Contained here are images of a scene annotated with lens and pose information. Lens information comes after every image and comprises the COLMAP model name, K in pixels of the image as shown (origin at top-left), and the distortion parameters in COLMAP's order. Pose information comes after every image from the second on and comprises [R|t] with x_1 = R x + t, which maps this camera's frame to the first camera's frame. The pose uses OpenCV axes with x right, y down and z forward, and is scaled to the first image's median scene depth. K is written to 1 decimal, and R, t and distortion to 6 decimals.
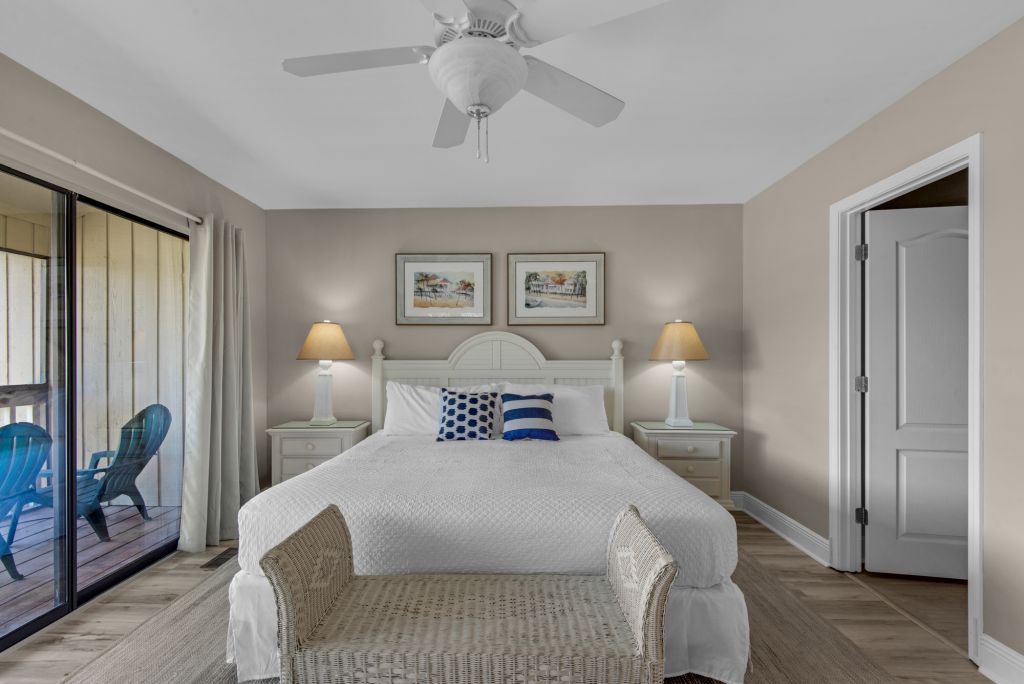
lens RADIAL K [[473.9, 0, 510.3], [0, 473.9, 351.7], [0, 0, 1]] dist [0.037047, -0.026378]
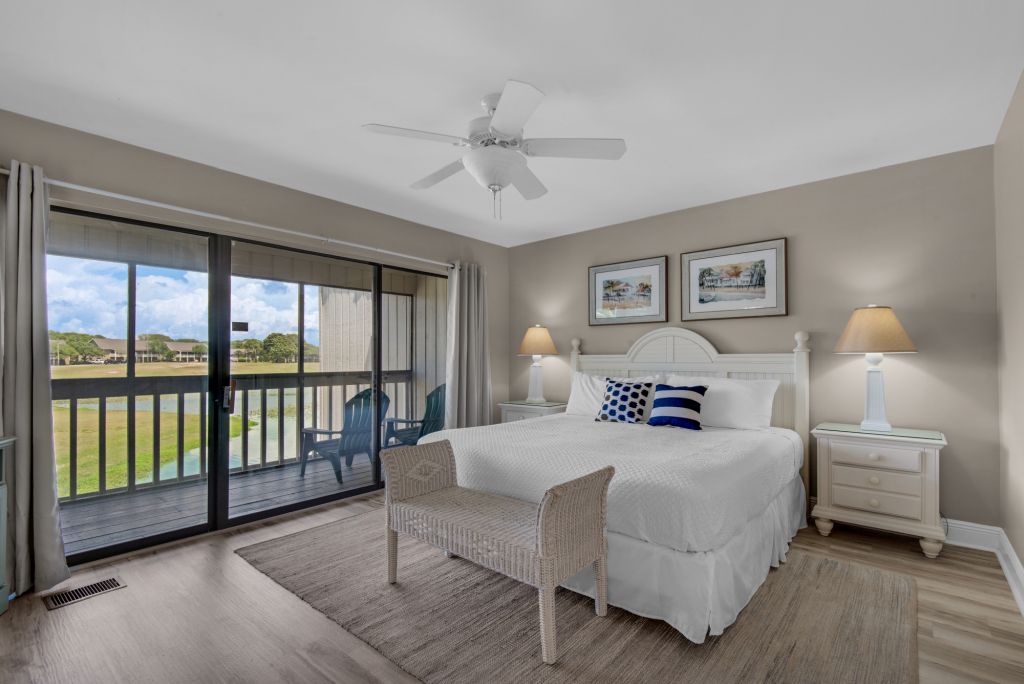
lens RADIAL K [[464.6, 0, 512.0], [0, 464.6, 342.0], [0, 0, 1]] dist [0.041436, -0.023409]
pose [[0.779926, -0.024119, -0.625406, 0.359139], [0.012701, 0.999661, -0.022713, 0.009855], [0.625742, 0.009771, 0.779969, -0.050814]]
